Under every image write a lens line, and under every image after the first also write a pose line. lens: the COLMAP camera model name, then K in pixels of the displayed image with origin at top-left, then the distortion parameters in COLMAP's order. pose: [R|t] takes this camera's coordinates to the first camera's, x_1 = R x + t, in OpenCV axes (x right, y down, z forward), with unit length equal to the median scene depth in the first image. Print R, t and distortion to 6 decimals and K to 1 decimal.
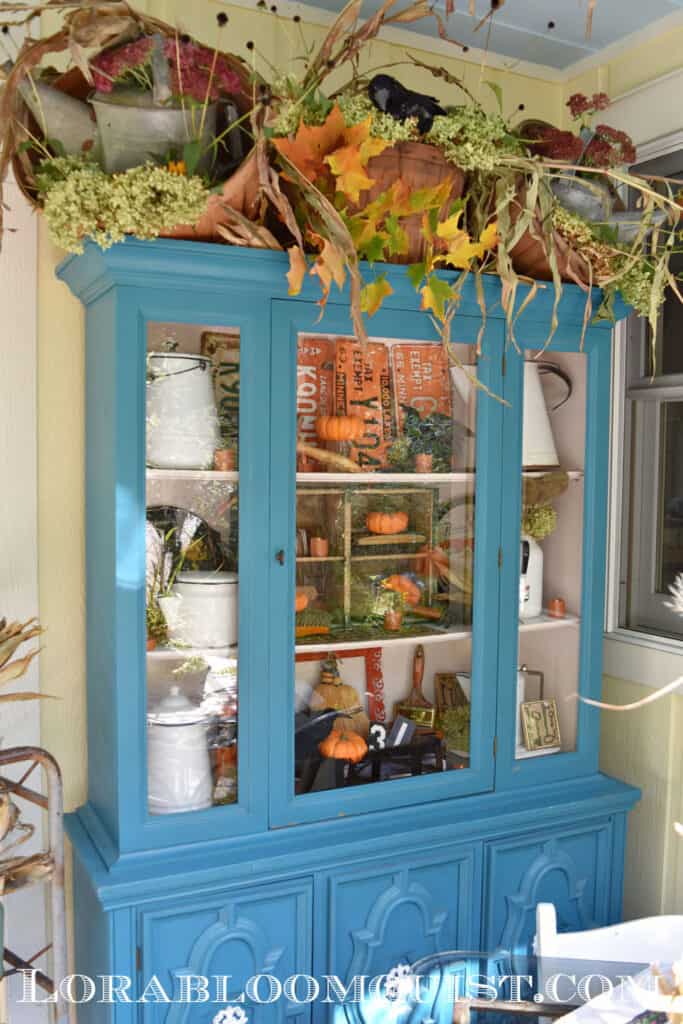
lens RADIAL K [[963.1, 0, 341.5], [0, 963.1, 512.0], [0, 0, 1]] dist [-0.149882, -0.000262]
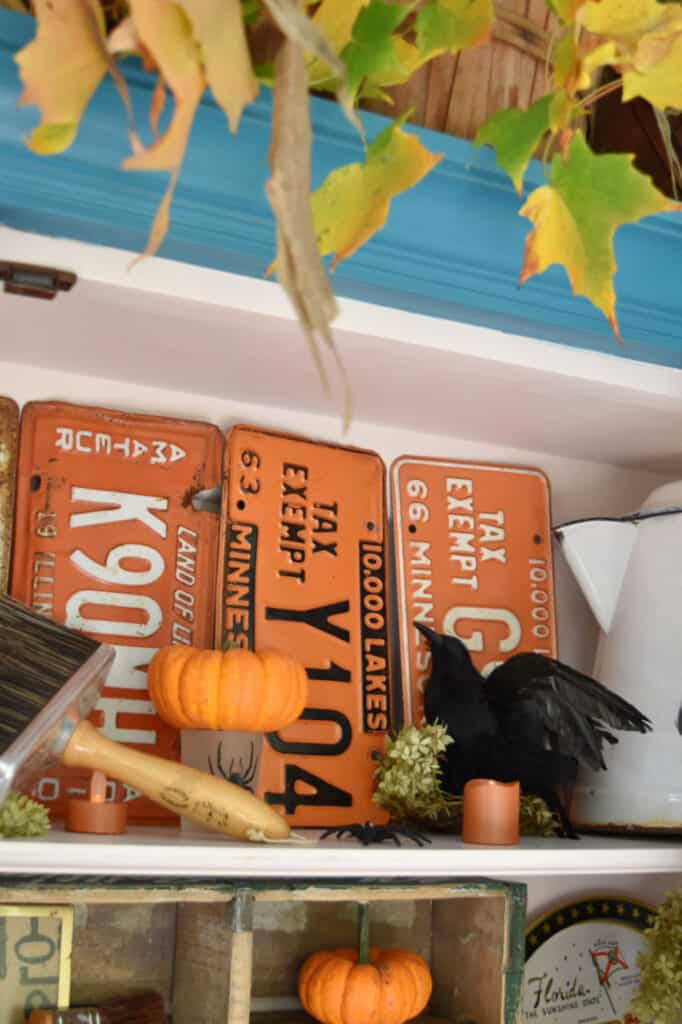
lens RADIAL K [[1460.9, 0, 341.0], [0, 1460.9, 512.0], [0, 0, 1]] dist [-0.005581, -0.026309]
pose [[0.998290, 0.042577, 0.040064, 0.012872], [-0.032975, 0.975943, -0.215518, -0.040546], [-0.048276, 0.213829, 0.975678, 0.501820]]
